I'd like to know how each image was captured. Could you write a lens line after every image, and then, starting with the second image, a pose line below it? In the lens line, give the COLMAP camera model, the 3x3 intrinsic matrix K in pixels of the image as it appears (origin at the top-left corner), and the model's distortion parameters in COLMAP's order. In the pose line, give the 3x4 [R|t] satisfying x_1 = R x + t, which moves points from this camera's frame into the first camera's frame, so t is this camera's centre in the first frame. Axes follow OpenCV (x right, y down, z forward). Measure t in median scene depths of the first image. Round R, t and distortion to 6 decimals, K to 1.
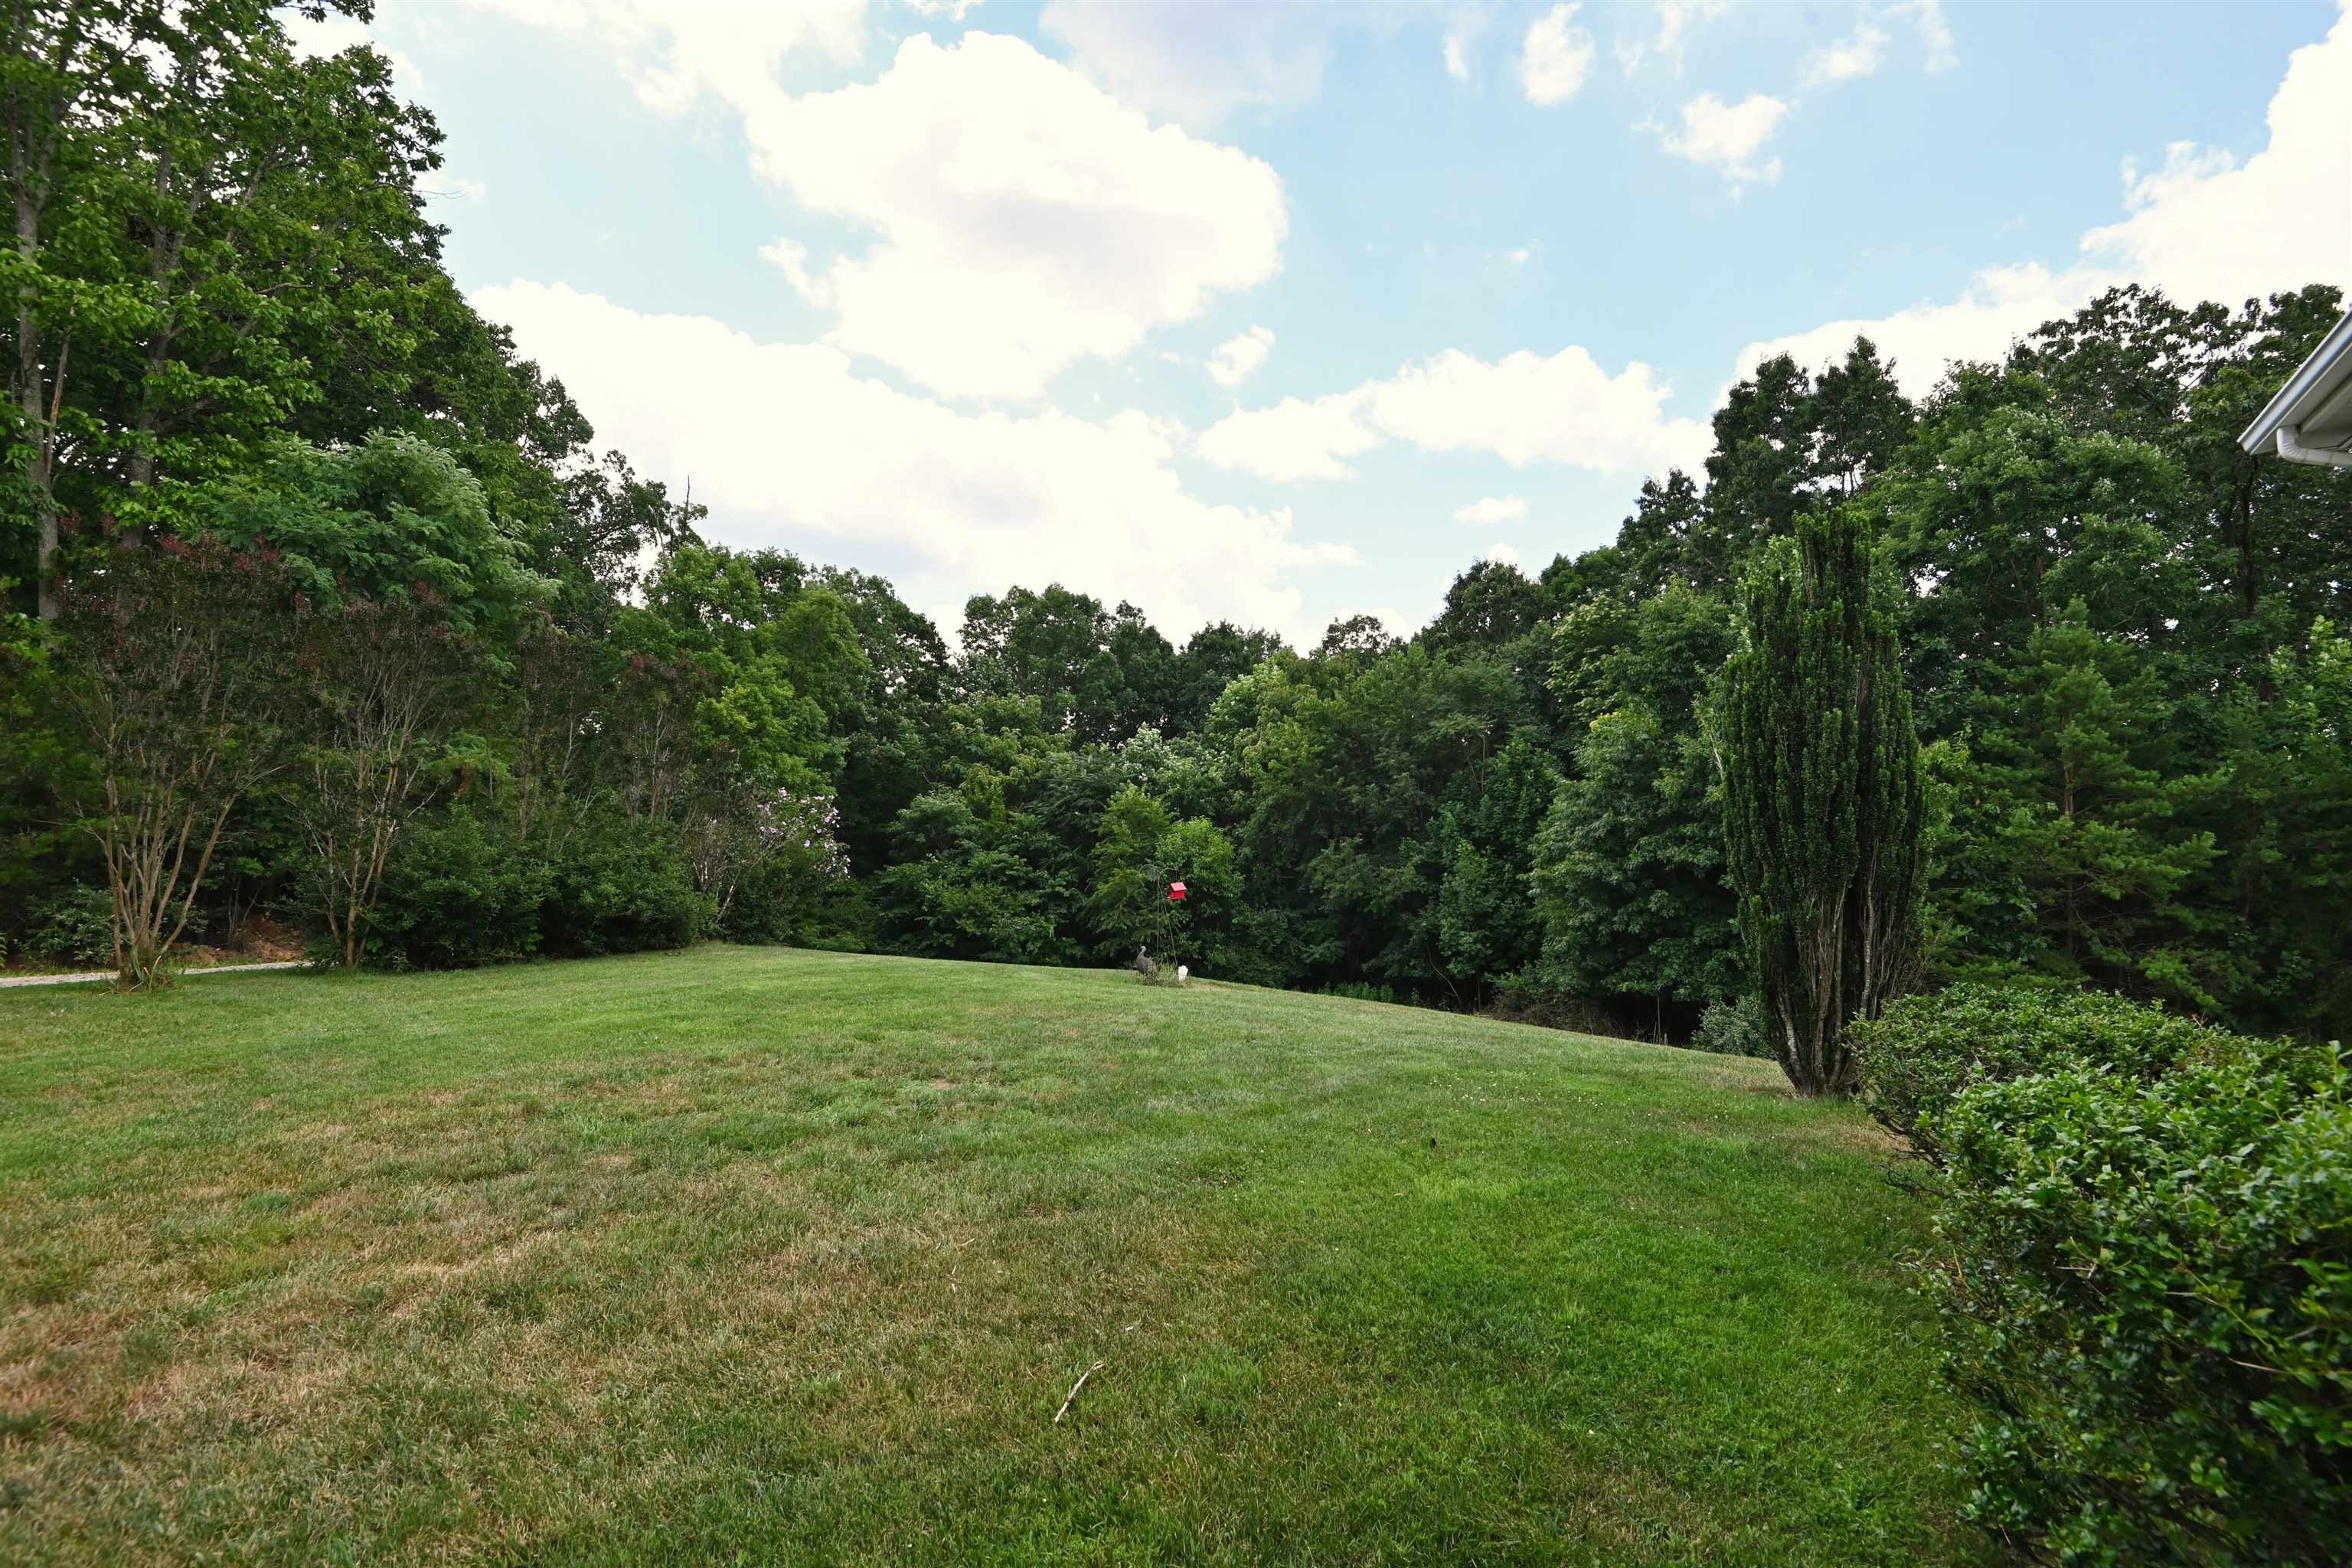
lens RADIAL K [[1065.2, 0, 1172.4], [0, 1065.2, 769.2], [0, 0, 1]] dist [-0.003340, -0.000368]
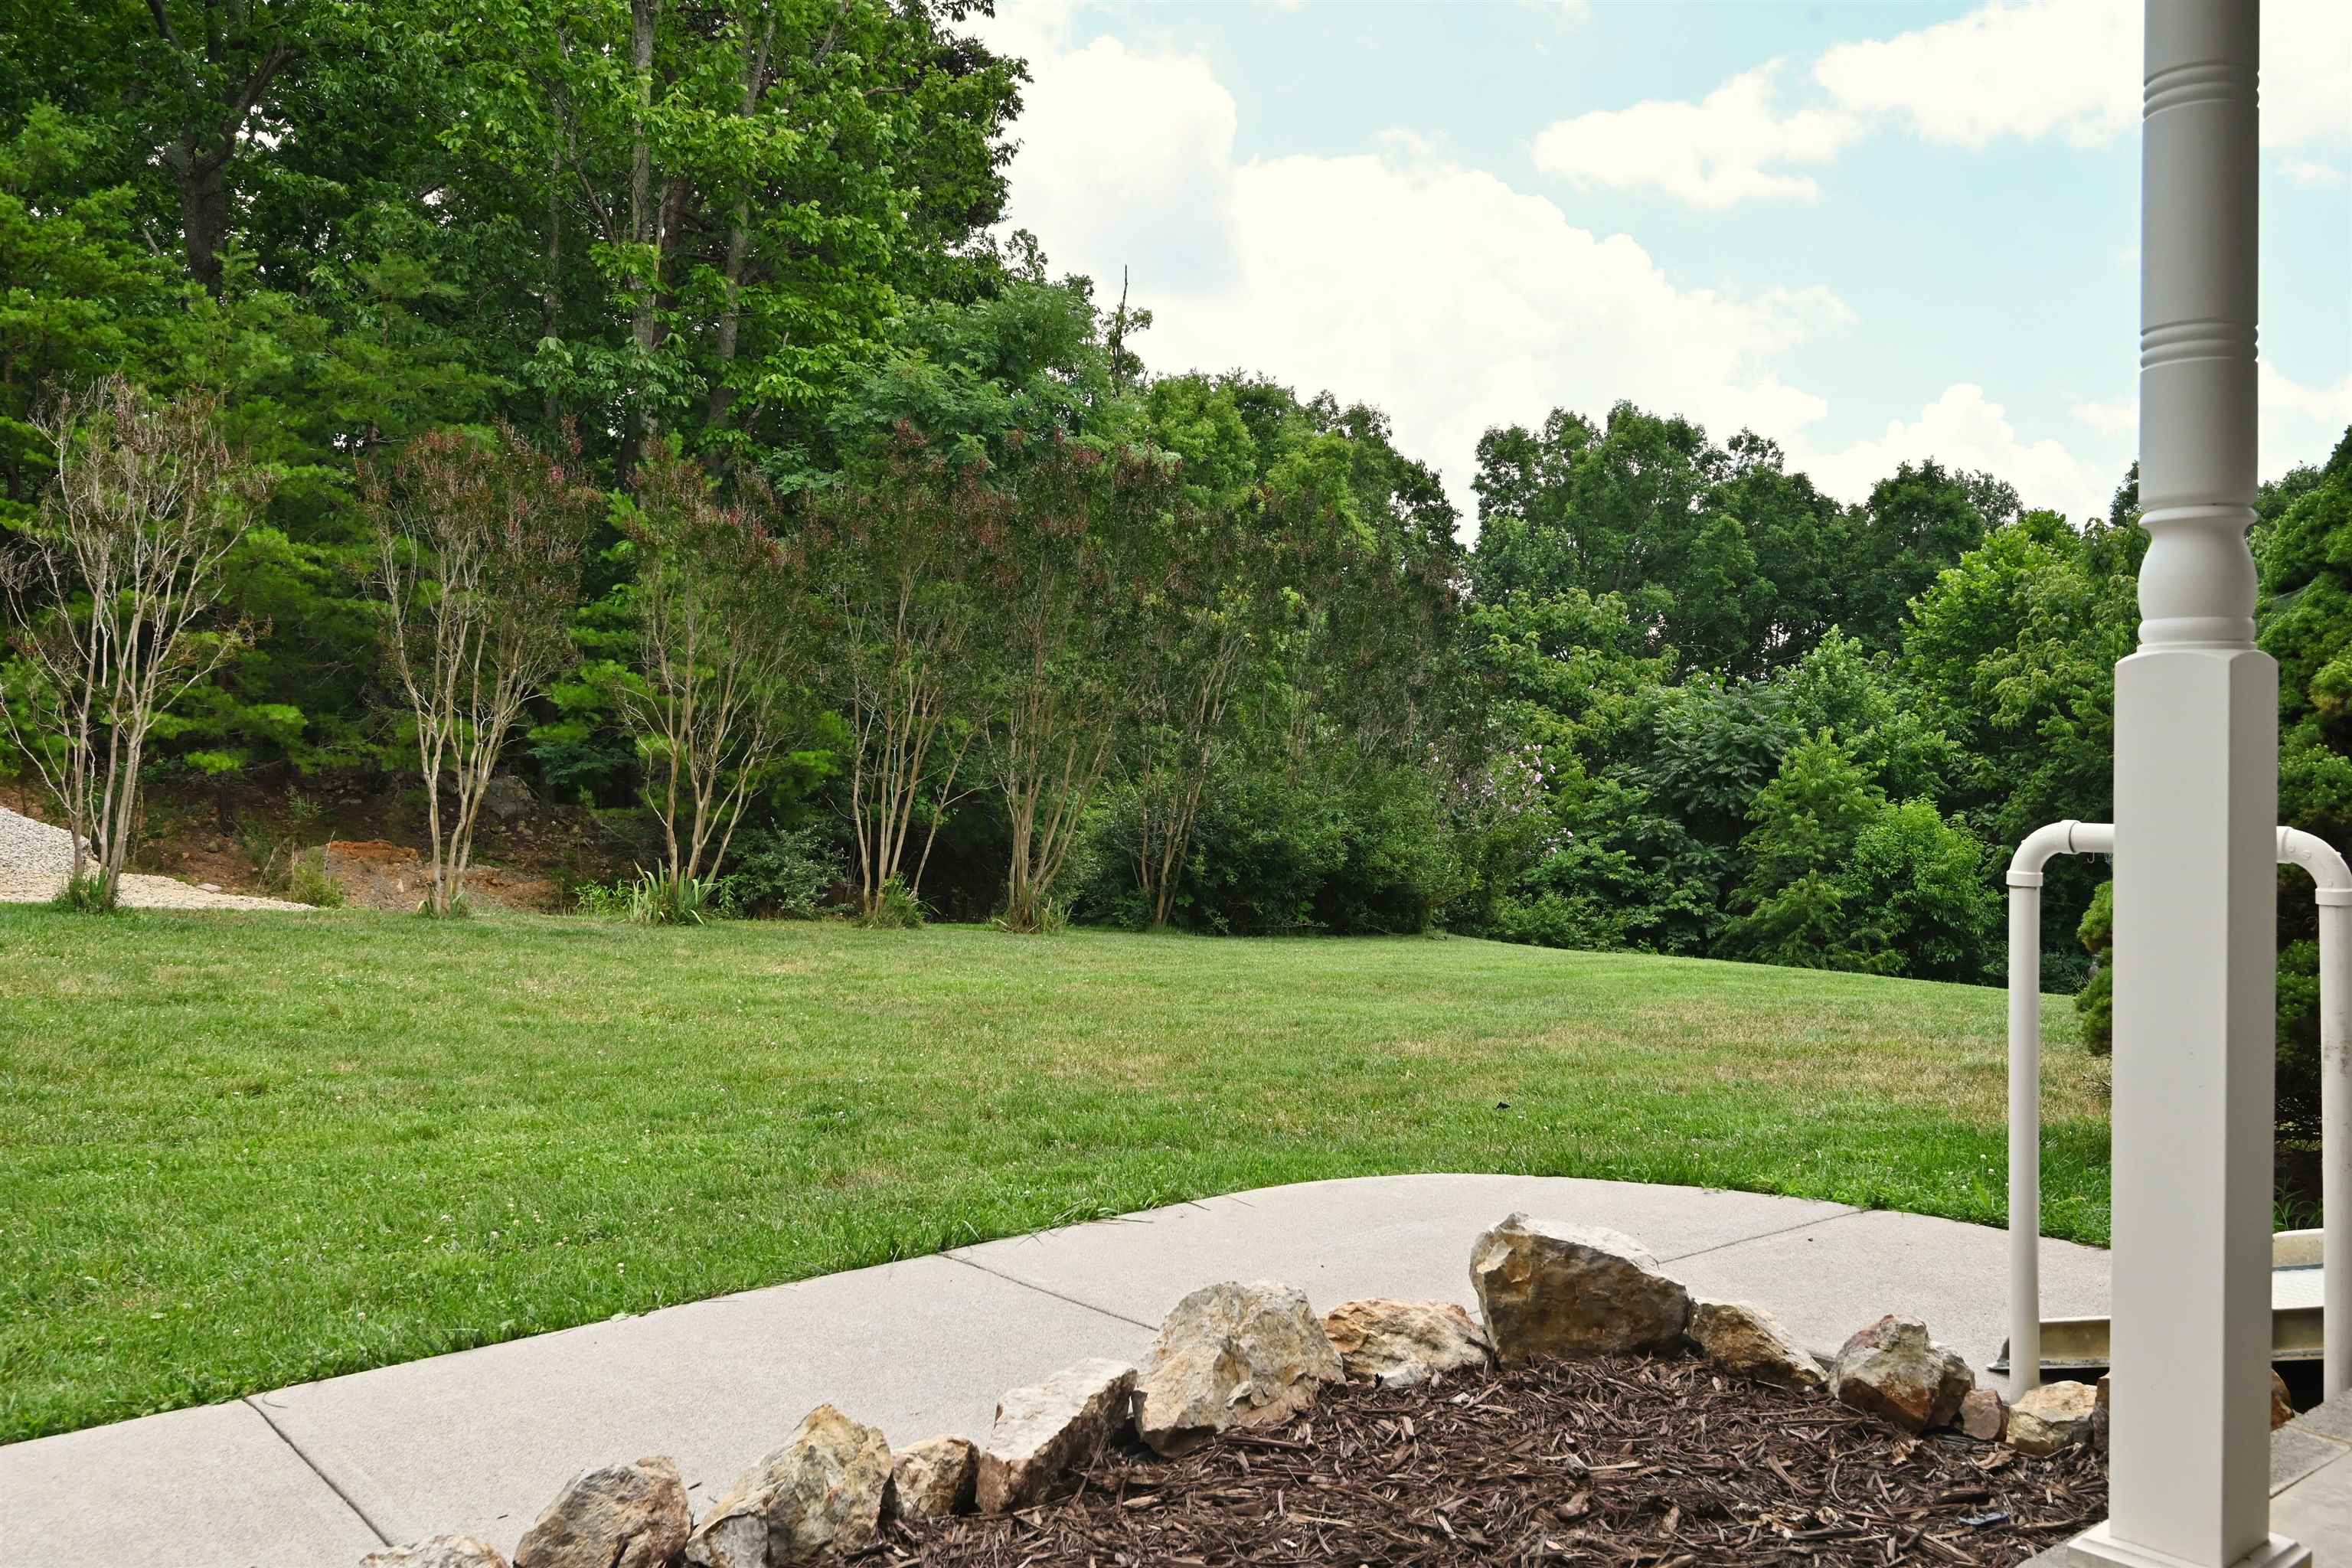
lens RADIAL K [[1929.8, 0, 1177.3], [0, 1929.8, 793.7], [0, 0, 1]] dist [0.057608, -0.000507]
pose [[0.969208, 0.022570, -0.245205, -0.102930], [-0.012713, 0.999049, 0.041709, 0.002697], [0.245914, -0.037308, 0.968573, -0.149175]]
